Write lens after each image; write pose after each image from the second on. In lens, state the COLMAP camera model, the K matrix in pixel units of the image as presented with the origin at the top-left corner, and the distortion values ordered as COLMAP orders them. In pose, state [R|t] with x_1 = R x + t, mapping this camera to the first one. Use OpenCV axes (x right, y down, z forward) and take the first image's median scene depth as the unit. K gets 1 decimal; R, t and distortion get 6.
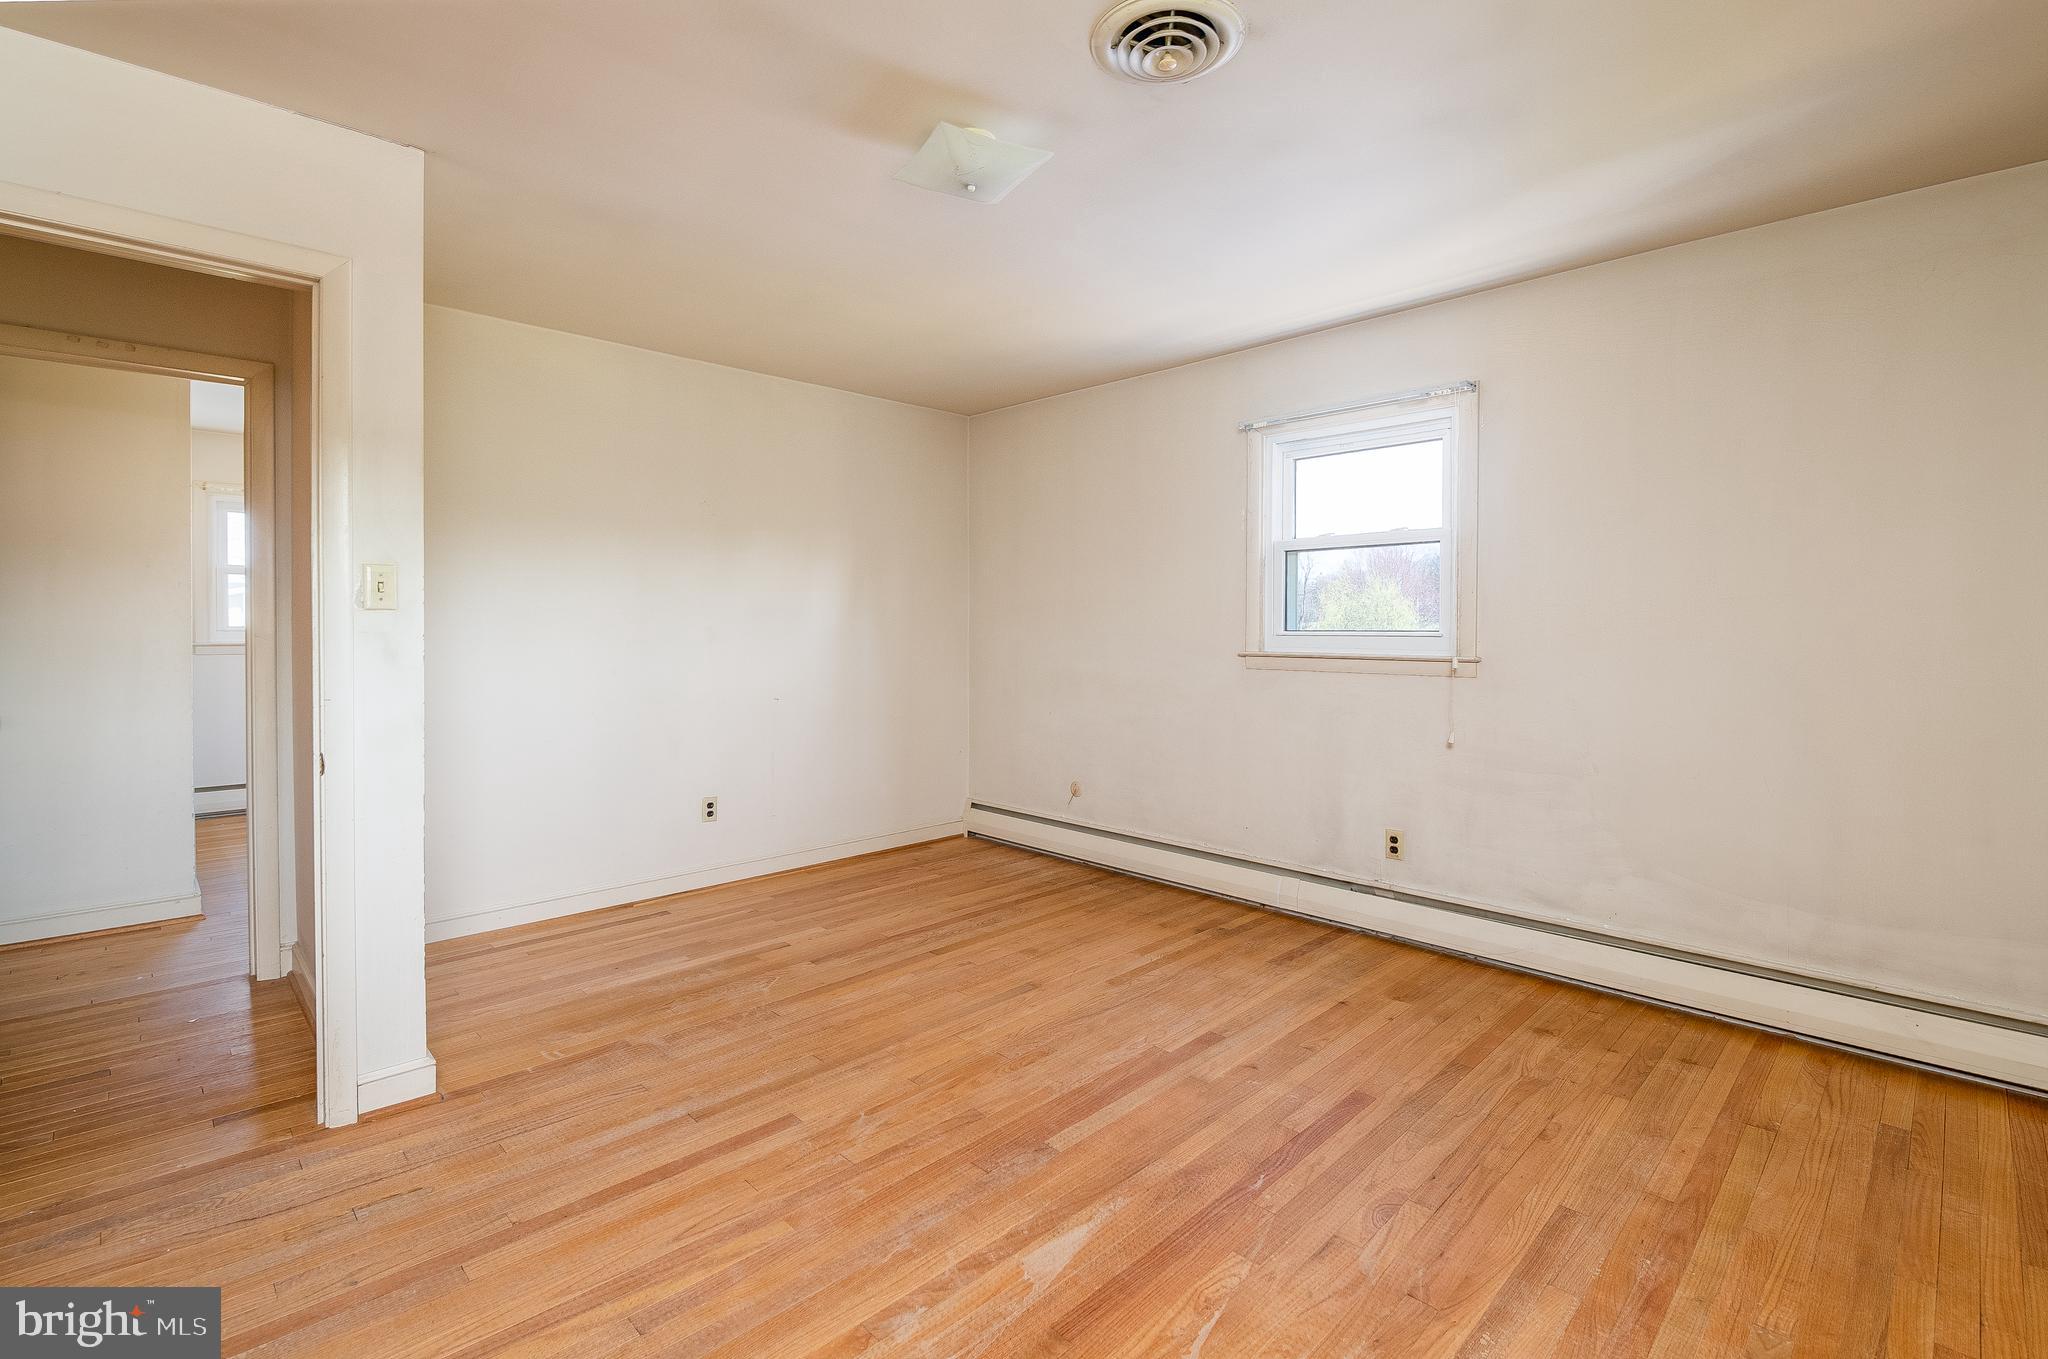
lens RADIAL K [[924.2, 0, 996.3], [0, 924.2, 636.8], [0, 0, 1]] dist [-0.001941, -0.000385]
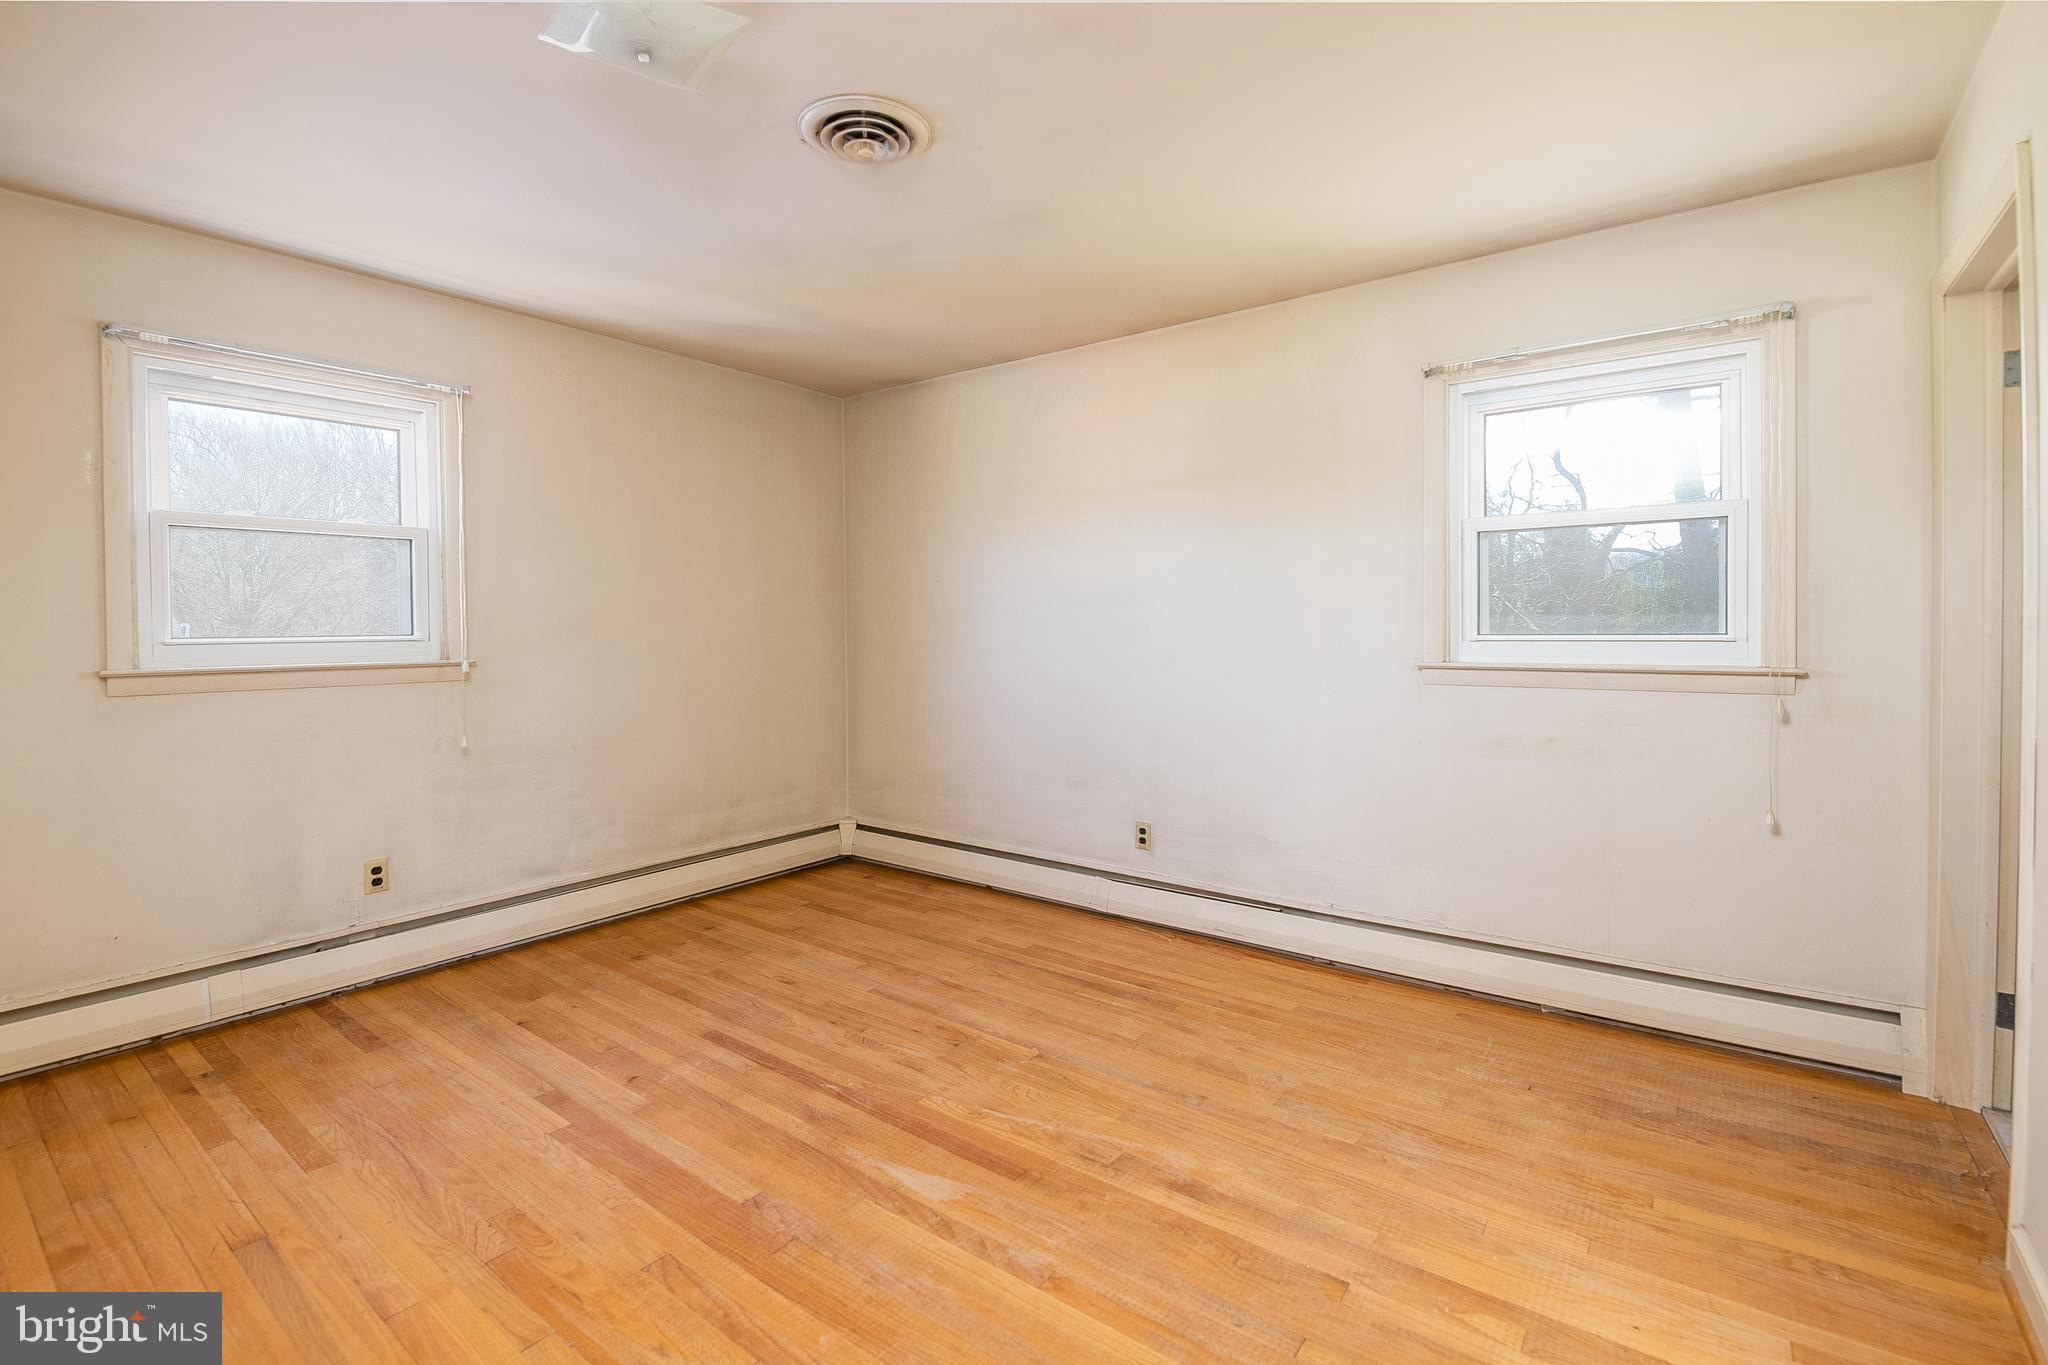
lens RADIAL K [[924.2, 0, 996.3], [0, 924.2, 639.8], [0, 0, 1]] dist [-0.001941, -0.000385]
pose [[-0.140743, -0.016963, 0.989901, -0.717414], [0.015732, 0.999689, 0.019368, -0.013895], [-0.989921, 0.018299, -0.140432, 0.719475]]
